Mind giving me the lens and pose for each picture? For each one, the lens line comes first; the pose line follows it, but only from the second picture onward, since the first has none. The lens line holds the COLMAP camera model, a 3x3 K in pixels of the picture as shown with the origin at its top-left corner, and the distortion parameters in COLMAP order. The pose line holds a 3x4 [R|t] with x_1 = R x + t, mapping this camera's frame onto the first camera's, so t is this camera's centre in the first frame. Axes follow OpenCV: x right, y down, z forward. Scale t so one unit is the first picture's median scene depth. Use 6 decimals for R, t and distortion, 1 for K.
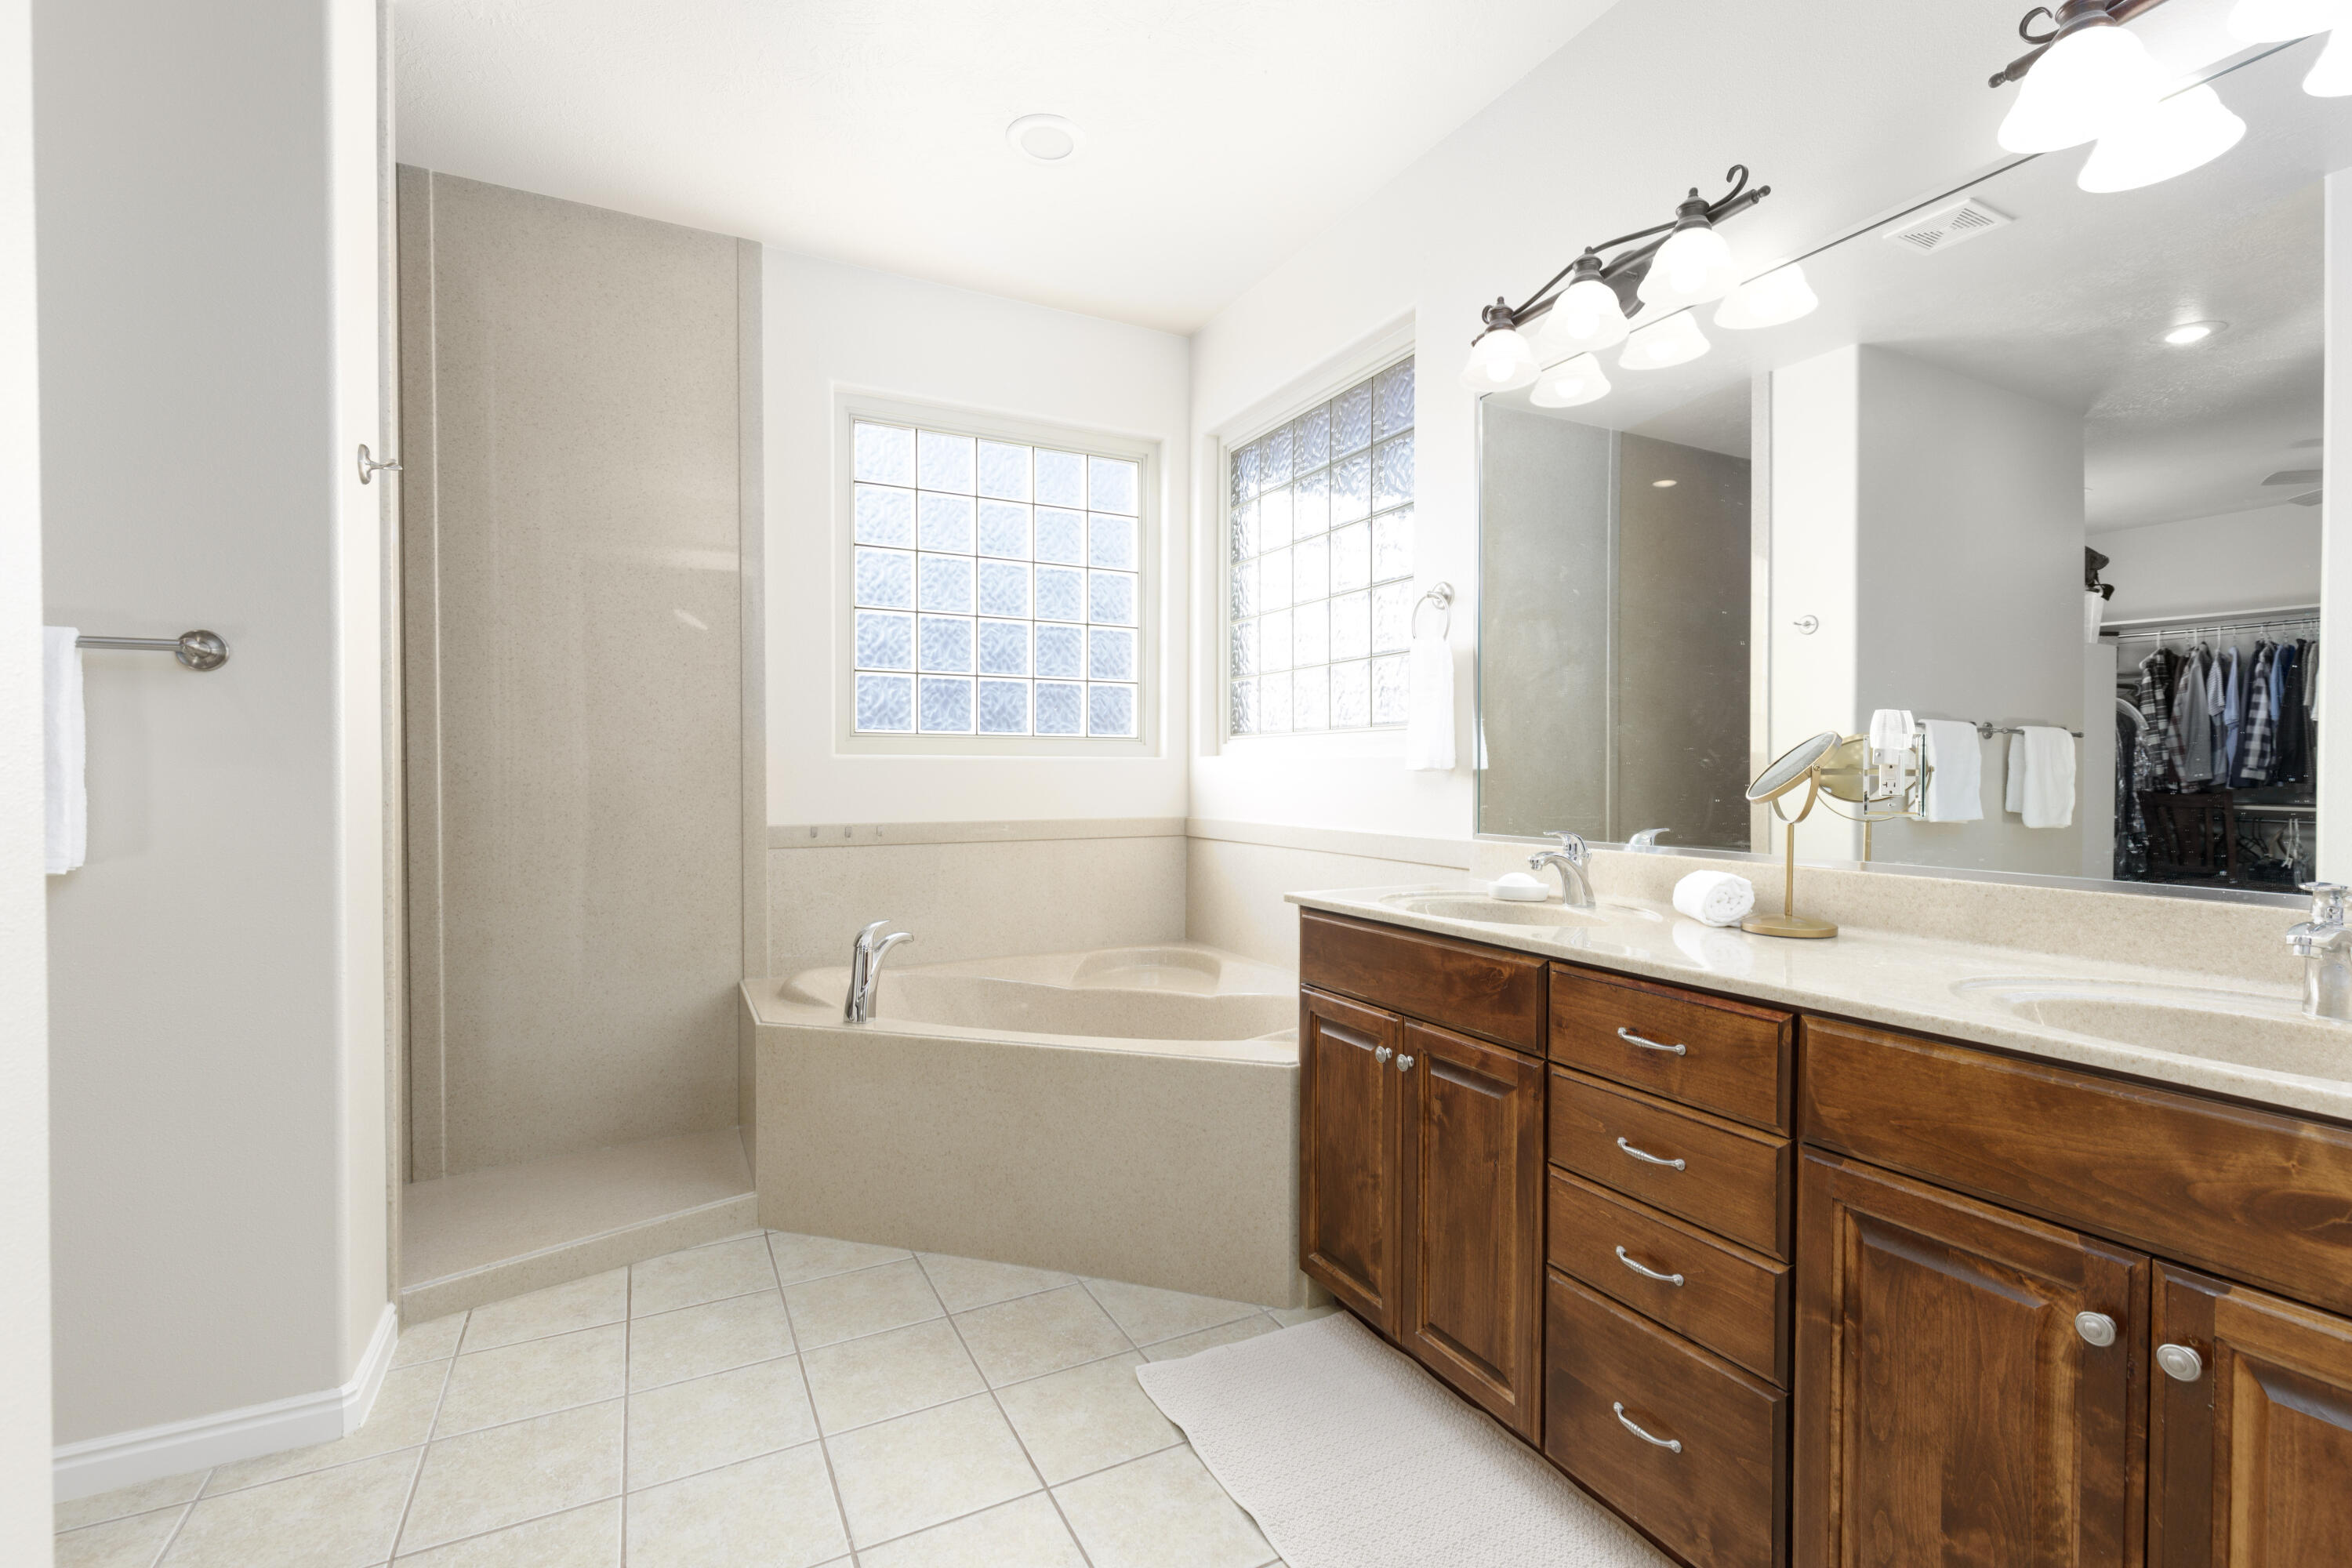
lens RADIAL K [[1054.0, 0, 1169.6], [0, 1054.0, 782.7], [0, 0, 1]] dist [0.005269, -0.000125]
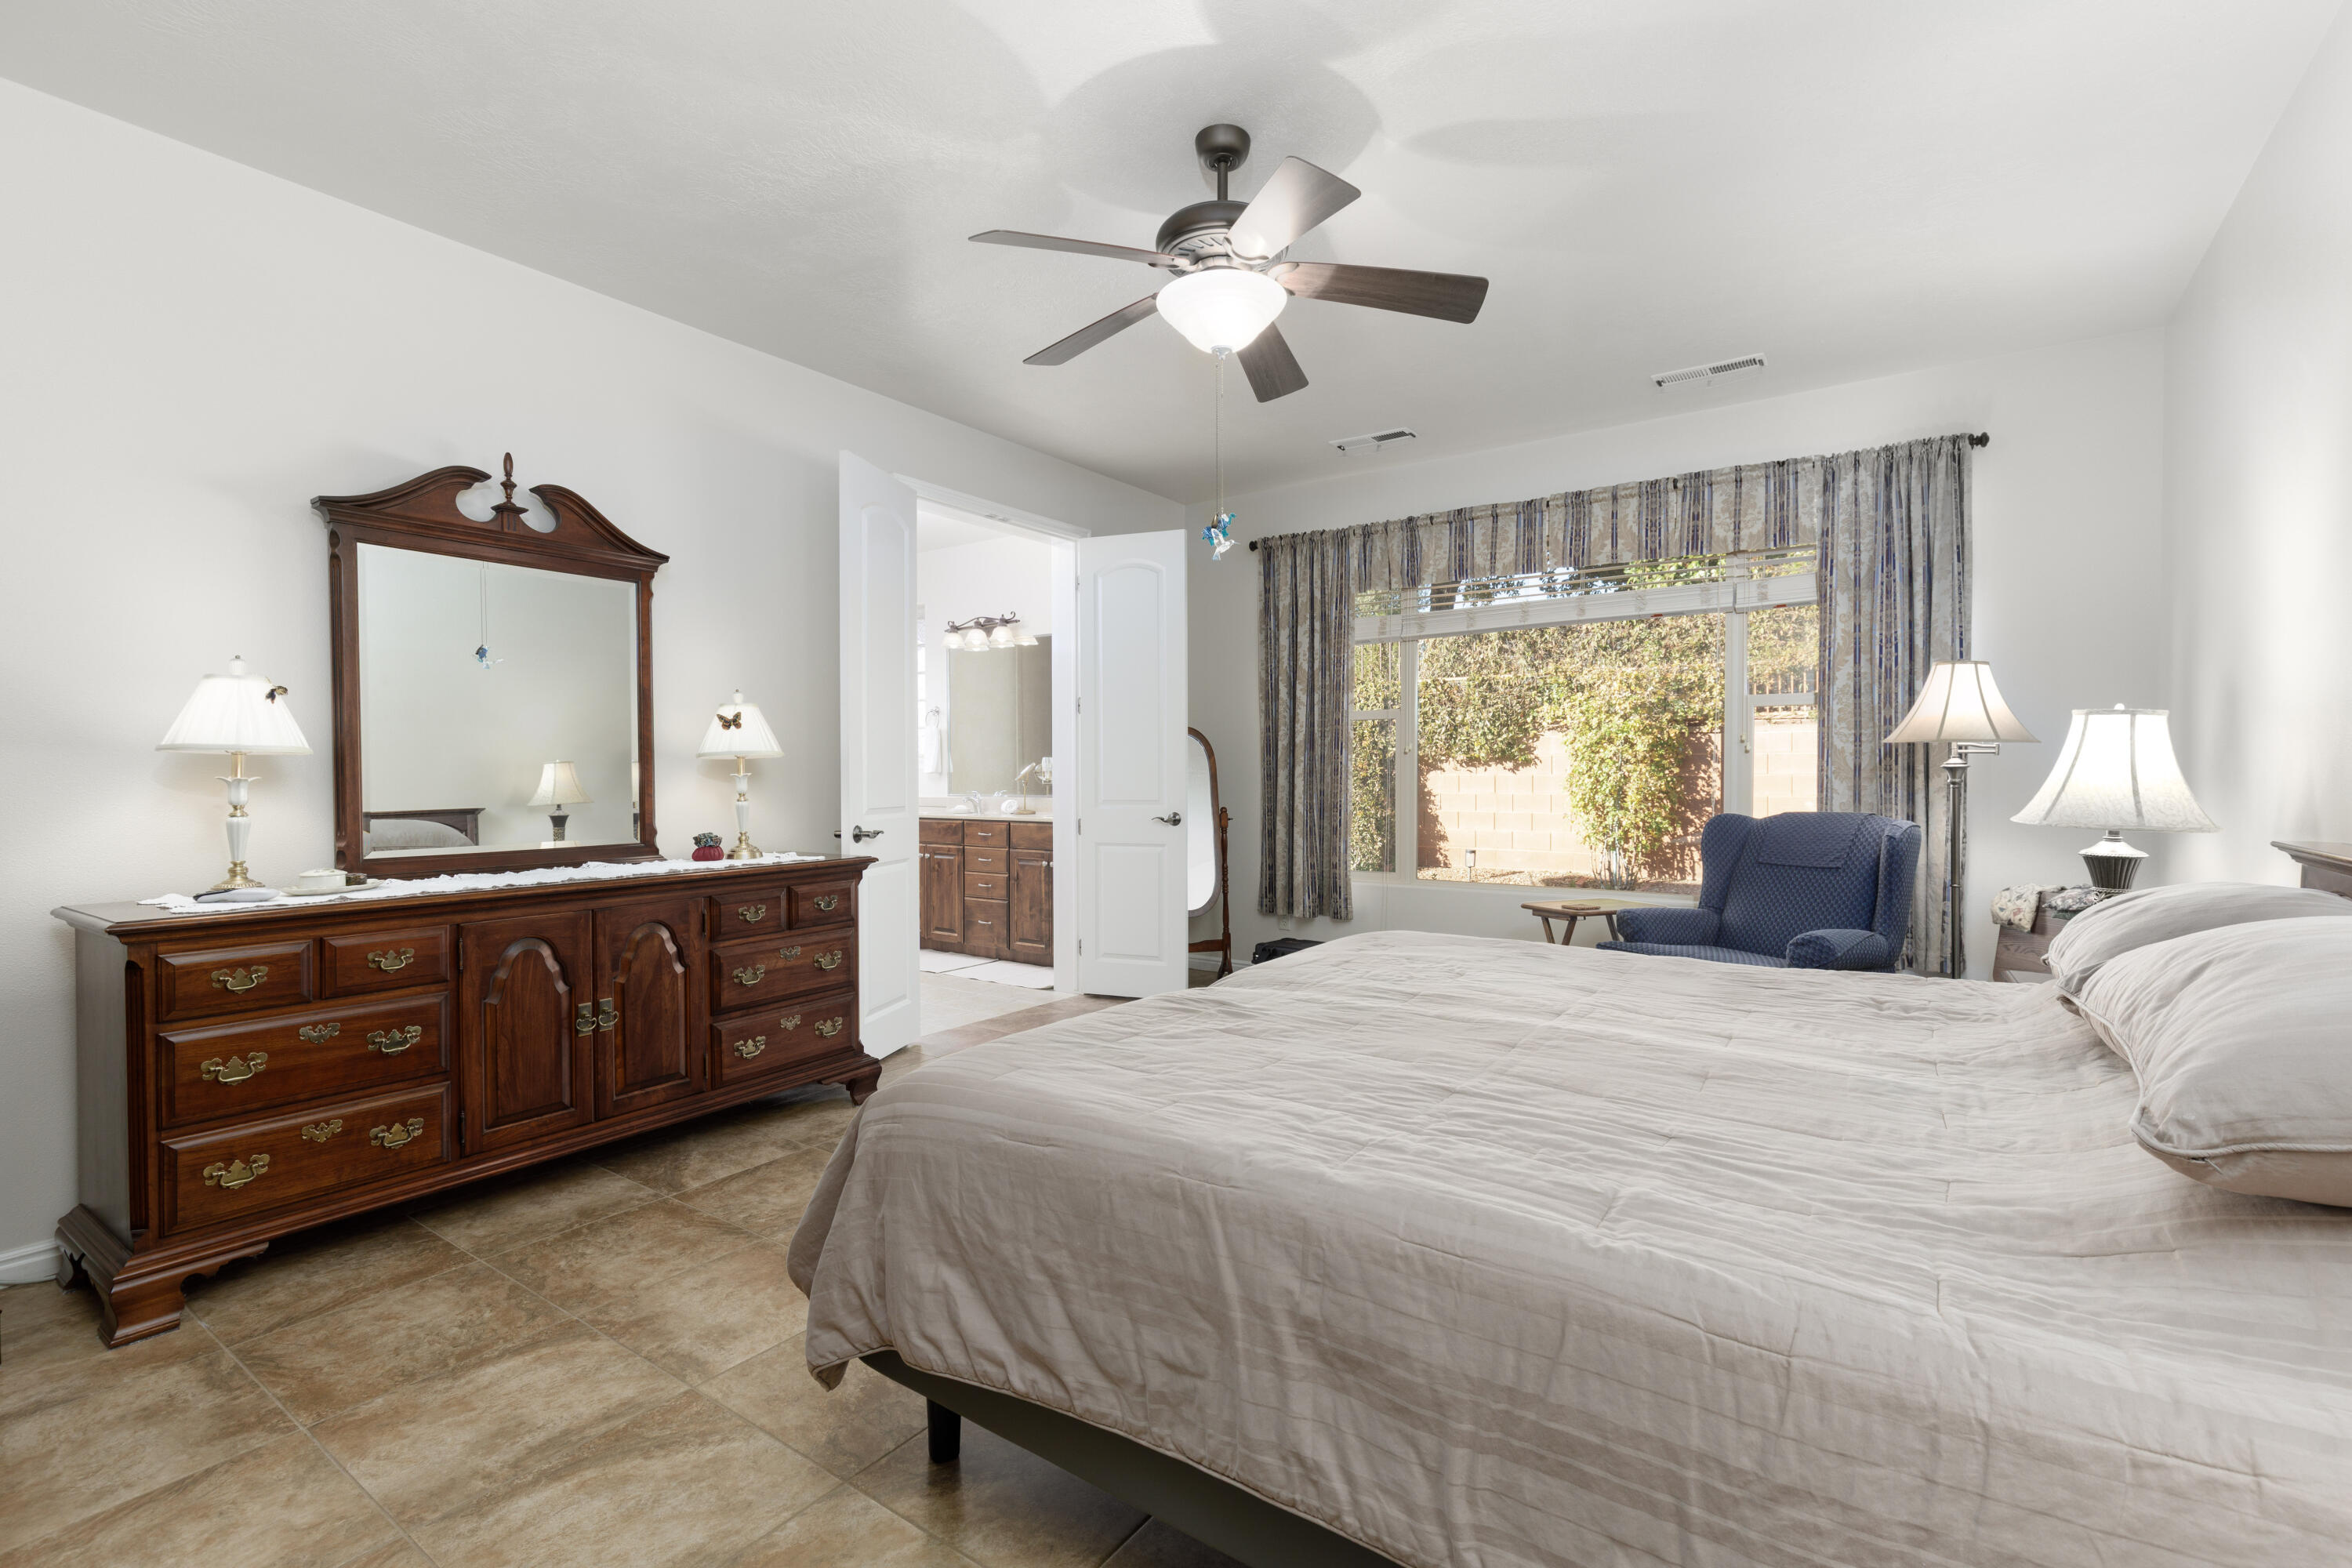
lens RADIAL K [[1054.0, 0, 1172.3], [0, 1054.0, 783.6], [0, 0, 1]] dist [0.005269, -0.000125]
pose [[0.888393, -0.008905, 0.458997, -0.743970], [0.010623, 0.999943, -0.001162, 0.040261], [-0.458960, 0.005908, 0.888437, -2.810184]]
